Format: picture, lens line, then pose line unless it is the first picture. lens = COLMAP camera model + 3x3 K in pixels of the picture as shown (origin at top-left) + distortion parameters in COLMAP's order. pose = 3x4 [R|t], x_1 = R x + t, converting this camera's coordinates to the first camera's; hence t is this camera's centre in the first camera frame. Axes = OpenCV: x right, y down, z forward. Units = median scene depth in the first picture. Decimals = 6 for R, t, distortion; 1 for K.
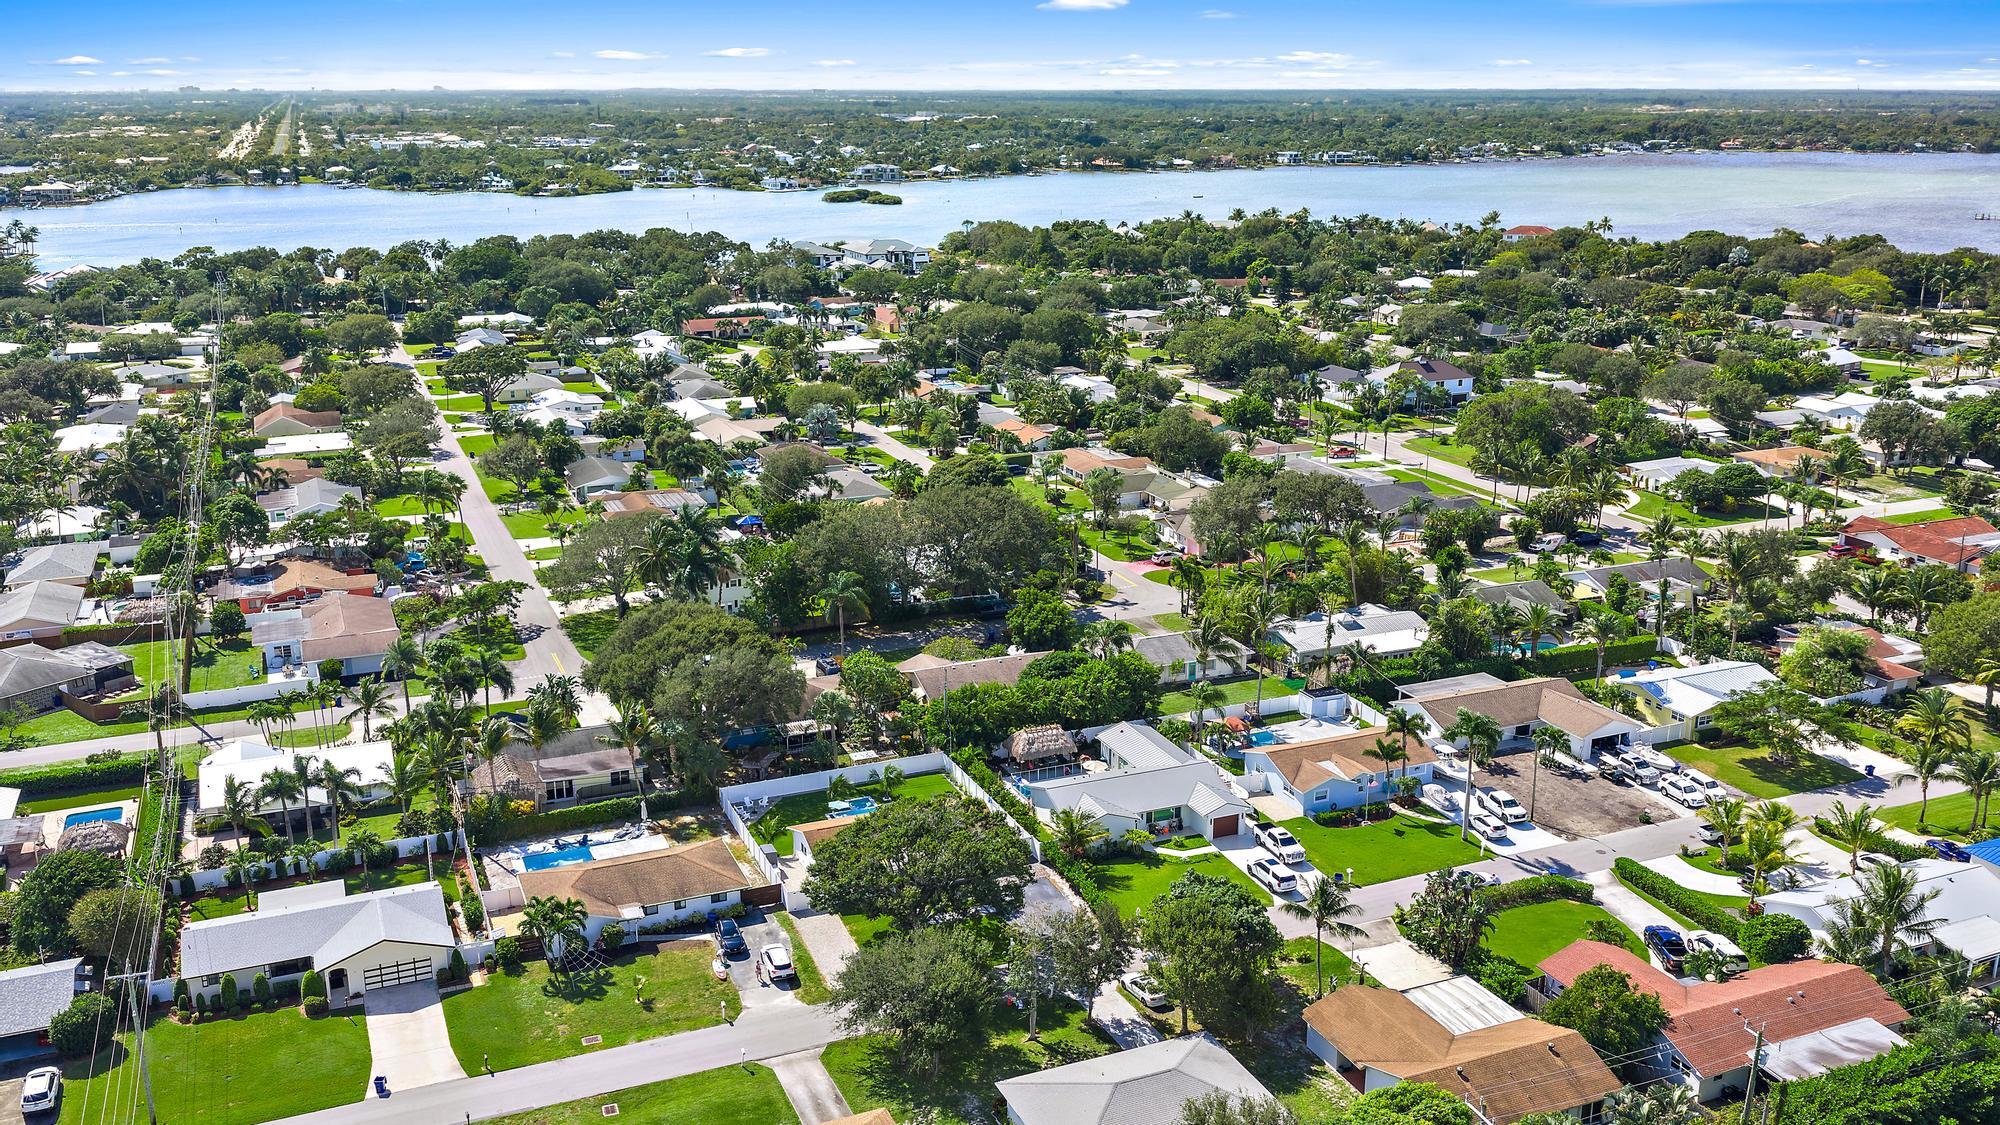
lens RADIAL K [[1703.6, 0, 987.1], [0, 1703.6, 558.5], [0, 0, 1]] dist [0.033428, -0.018703]
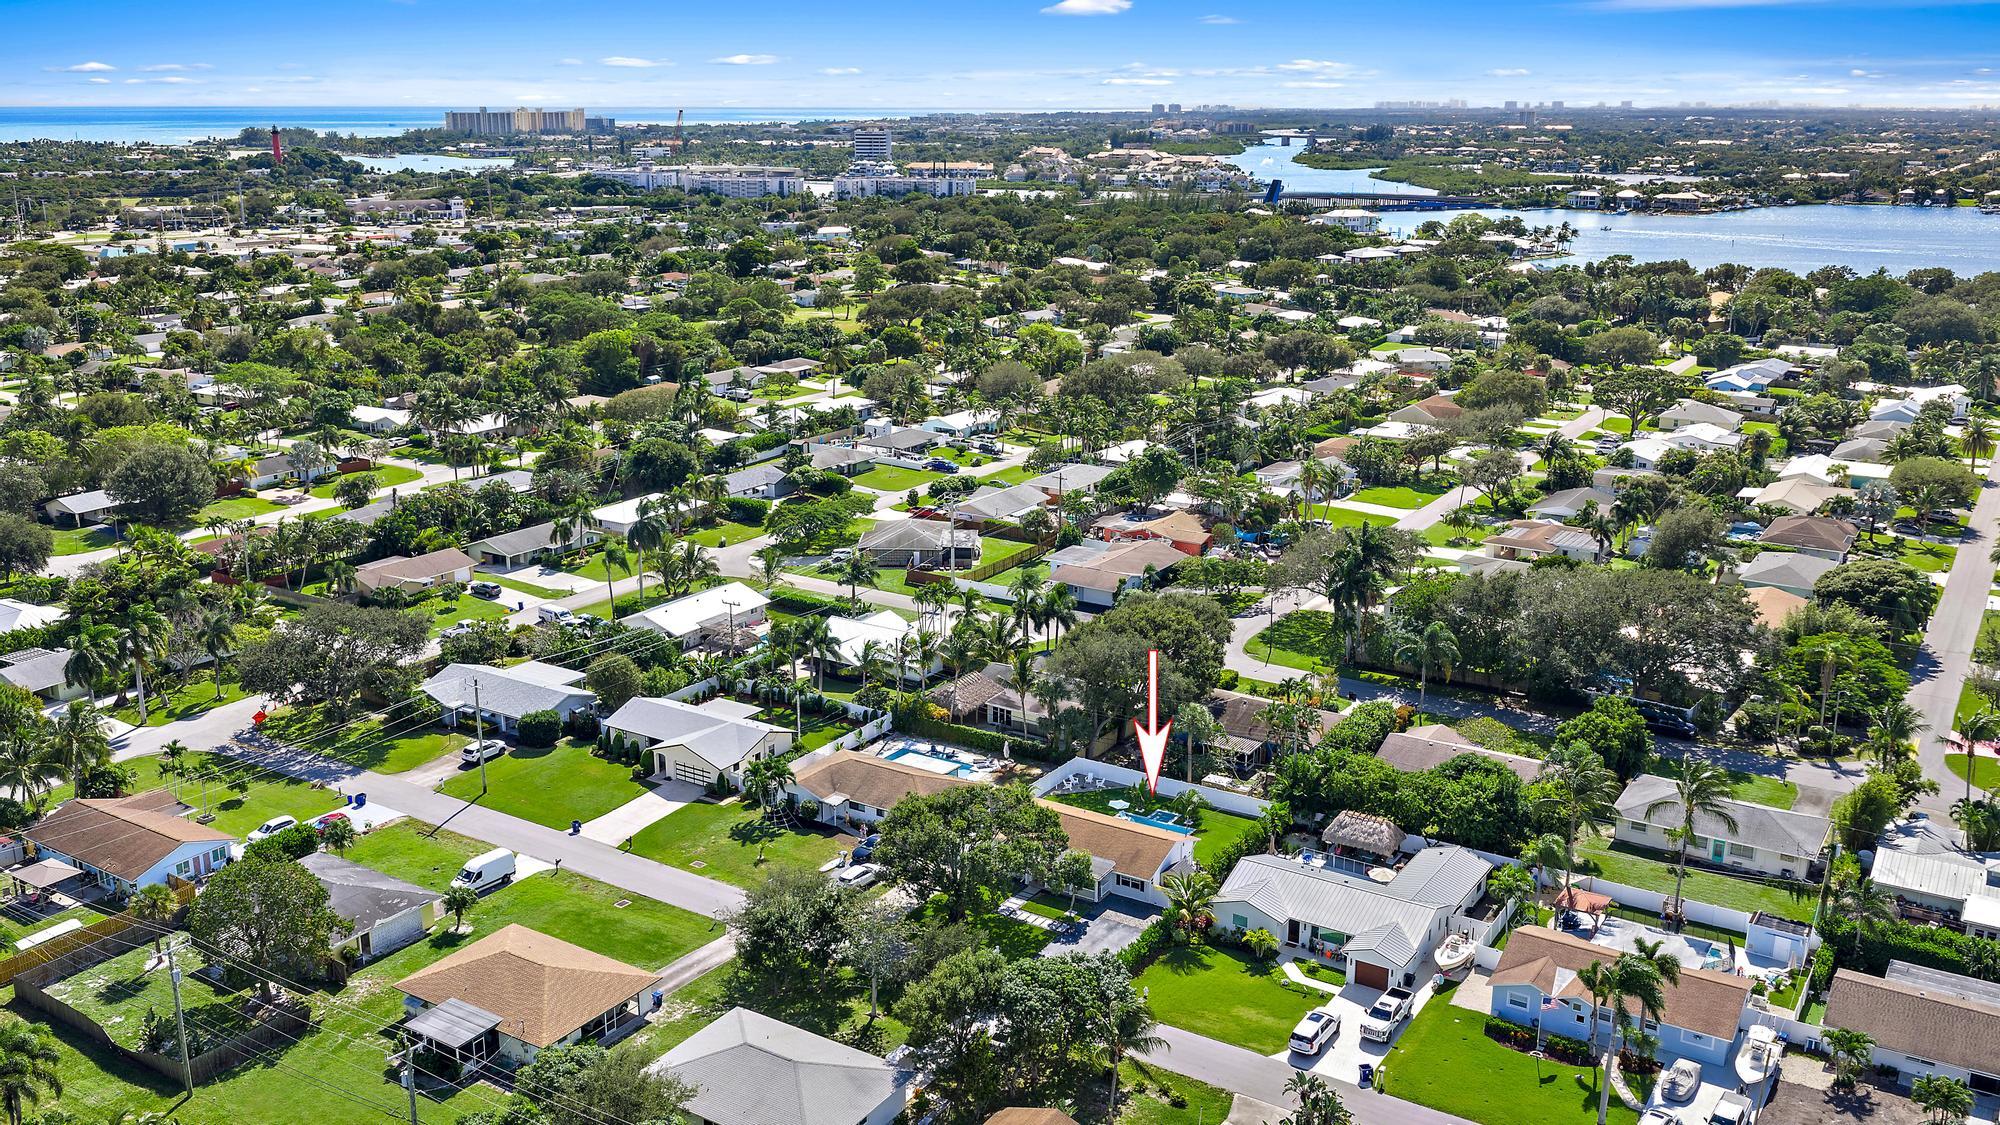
lens RADIAL K [[1703.6, 0, 987.1], [0, 1703.6, 558.5], [0, 0, 1]] dist [0.033428, -0.018703]
pose [[0.578324, 0.222772, -0.784802, 0.634853], [-0.229746, 0.967533, 0.105340, -0.086395], [0.782789, 0.119385, 0.610729, 0.304652]]
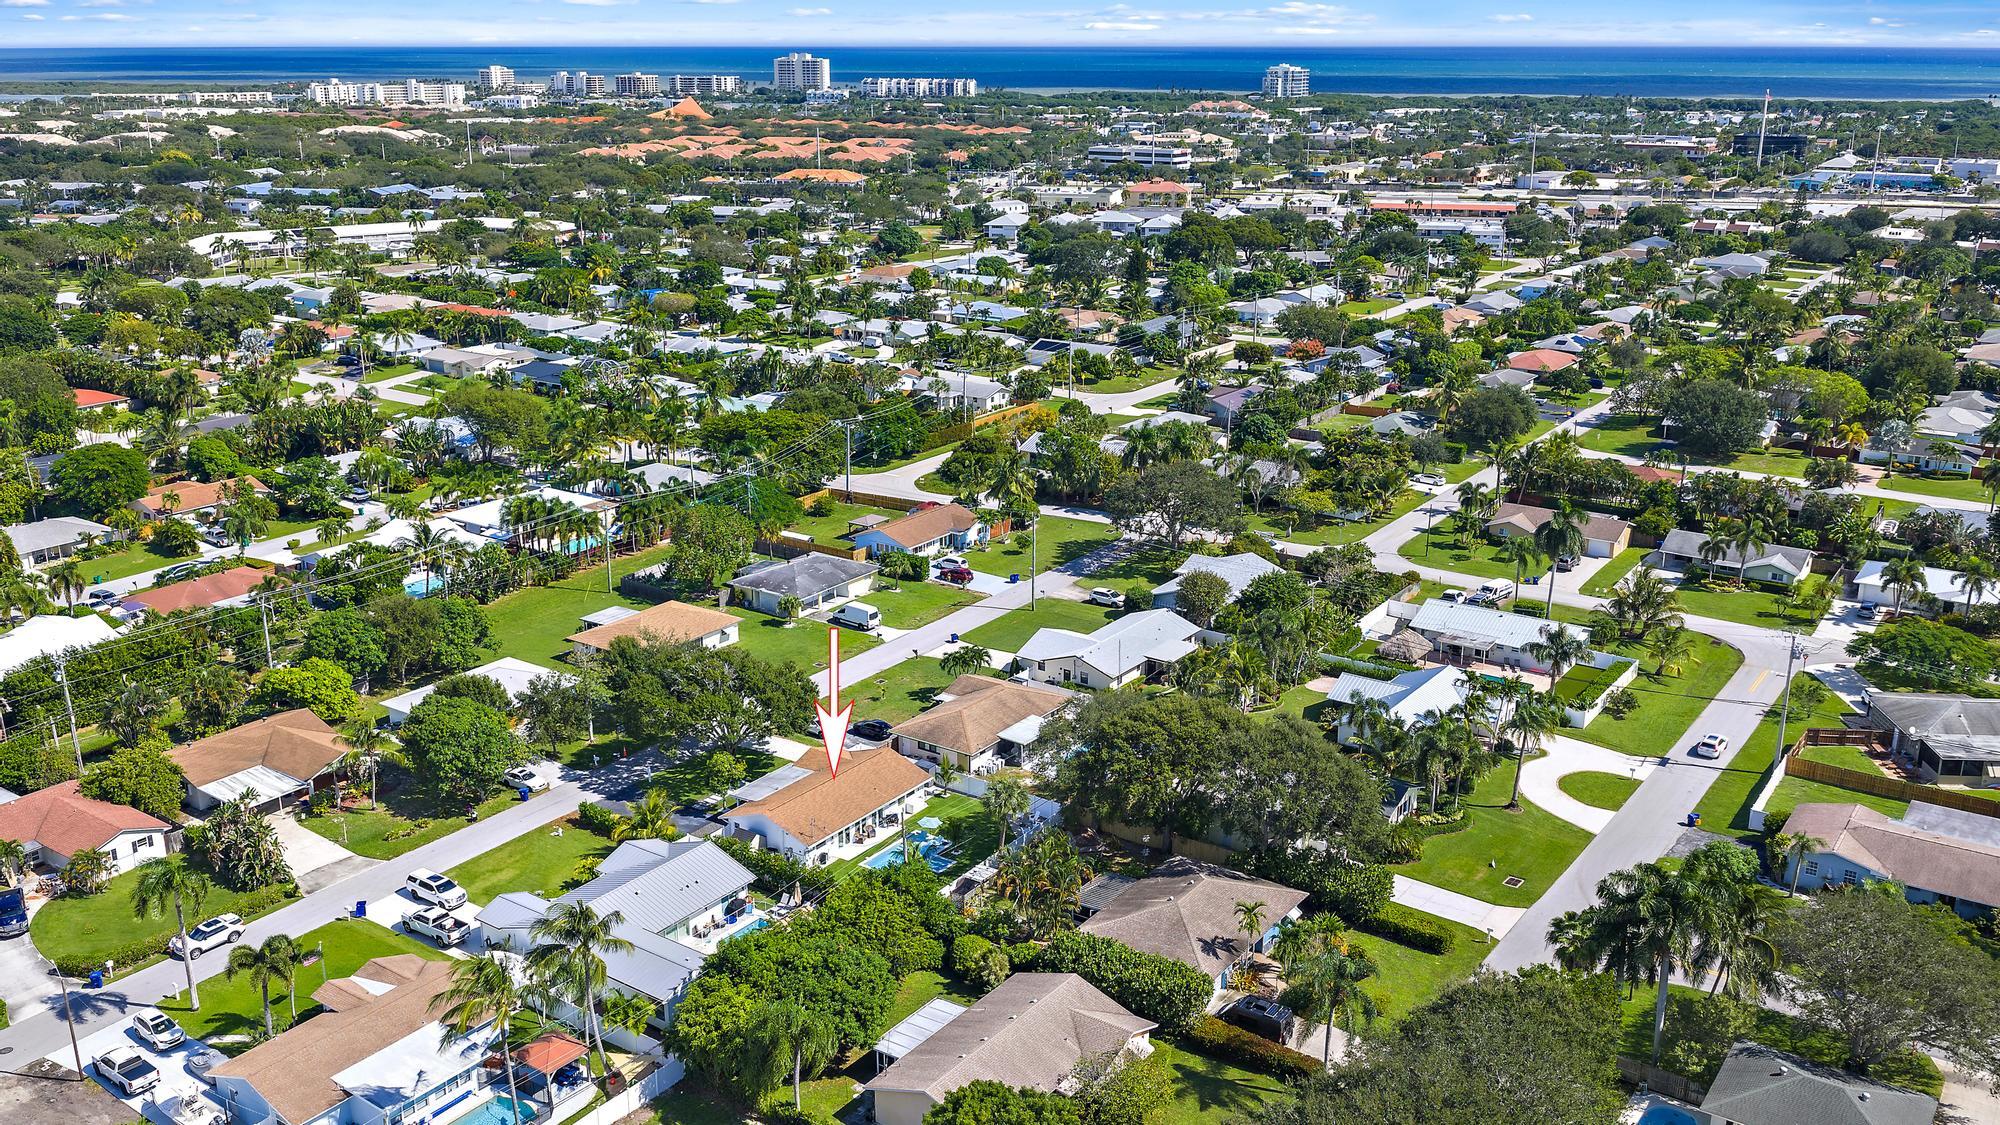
lens RADIAL K [[1703.6, 0, 987.1], [0, 1703.6, 558.5], [0, 0, 1]] dist [0.033428, -0.018703]
pose [[-0.839419, 0.181494, -0.512285, 0.356459], [-0.124934, 0.852911, 0.506886, -0.462444], [0.528930, 0.489492, -0.693275, 1.601709]]
